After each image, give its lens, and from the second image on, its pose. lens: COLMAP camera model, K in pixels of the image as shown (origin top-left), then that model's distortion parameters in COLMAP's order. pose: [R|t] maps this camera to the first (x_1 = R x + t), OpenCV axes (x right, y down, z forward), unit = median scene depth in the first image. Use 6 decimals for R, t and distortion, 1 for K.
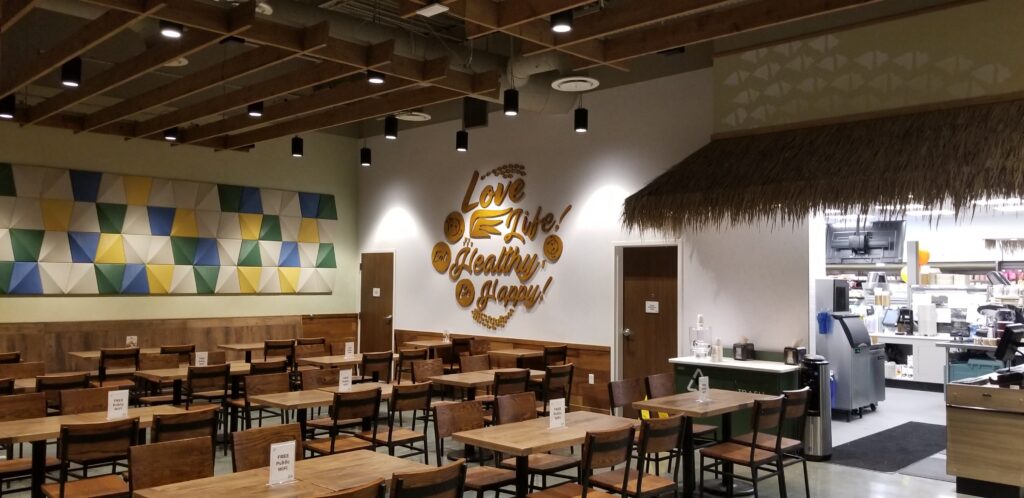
lens RADIAL K [[797.2, 0, 512.0], [0, 797.2, 249.0], [0, 0, 1]] dist [0.018237, -0.000588]
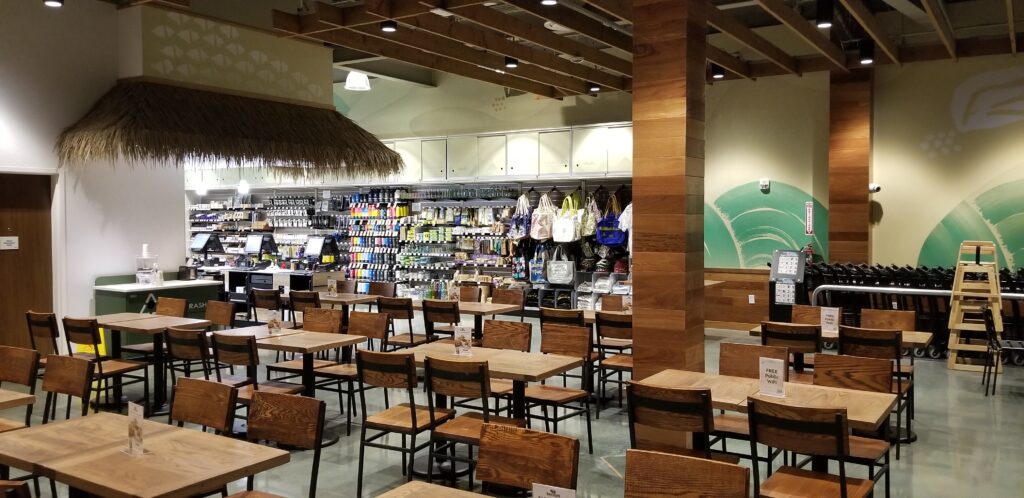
lens RADIAL K [[797.2, 0, 512.0], [0, 797.2, 249.0], [0, 0, 1]] dist [0.018237, -0.000588]
pose [[-0.196077, -0.047972, 0.979414, -0.926028], [-0.037968, 0.998425, 0.041302, 0.025747], [-0.979853, -0.029088, -0.197590, 0.731835]]
